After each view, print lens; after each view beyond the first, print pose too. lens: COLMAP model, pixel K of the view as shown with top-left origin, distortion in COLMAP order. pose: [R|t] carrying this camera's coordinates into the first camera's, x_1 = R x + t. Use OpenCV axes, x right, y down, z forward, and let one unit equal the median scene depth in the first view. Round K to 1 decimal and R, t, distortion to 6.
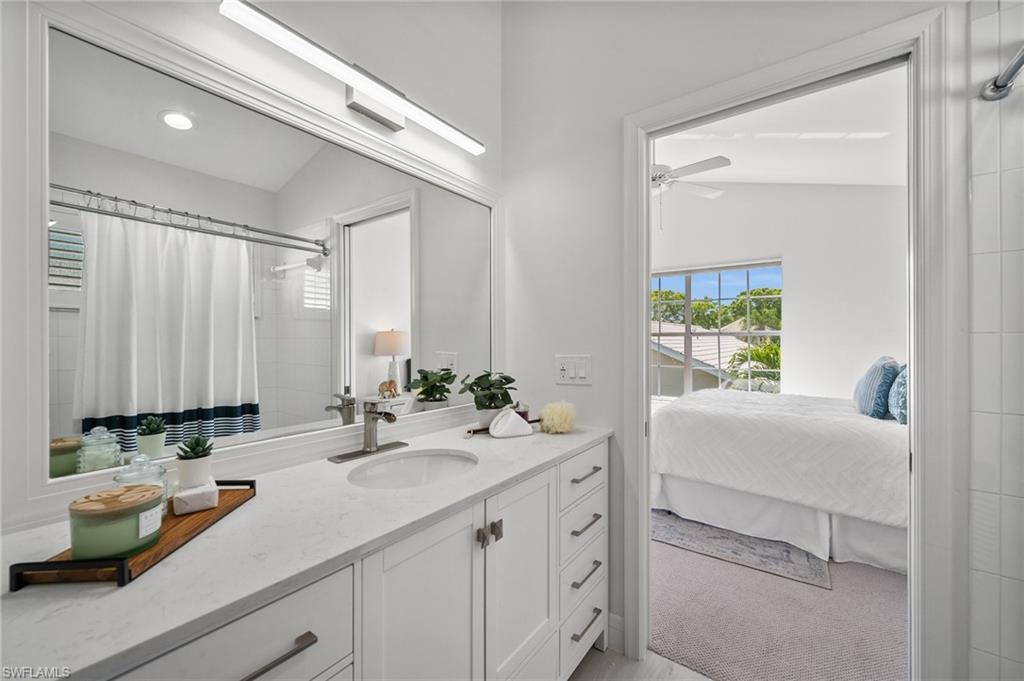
lens RADIAL K [[406.8, 0, 508.8], [0, 406.8, 340.6], [0, 0, 1]] dist [-0.003272, -0.000284]
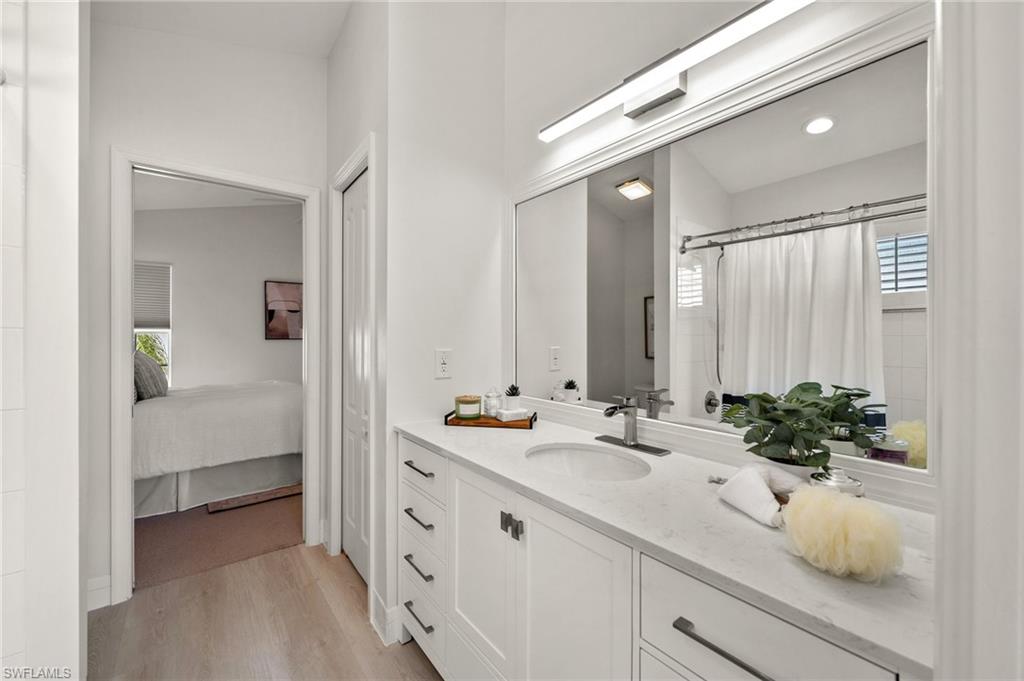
lens RADIAL K [[406.8, 0, 510.0], [0, 406.8, 337.6], [0, 0, 1]] dist [-0.003272, -0.000284]
pose [[-0.263707, -0.002274, -0.964600, 0.710617], [-0.005354, 0.999985, -0.000894, 0.004935], [0.964588, 0.004929, -0.263715, 0.957264]]
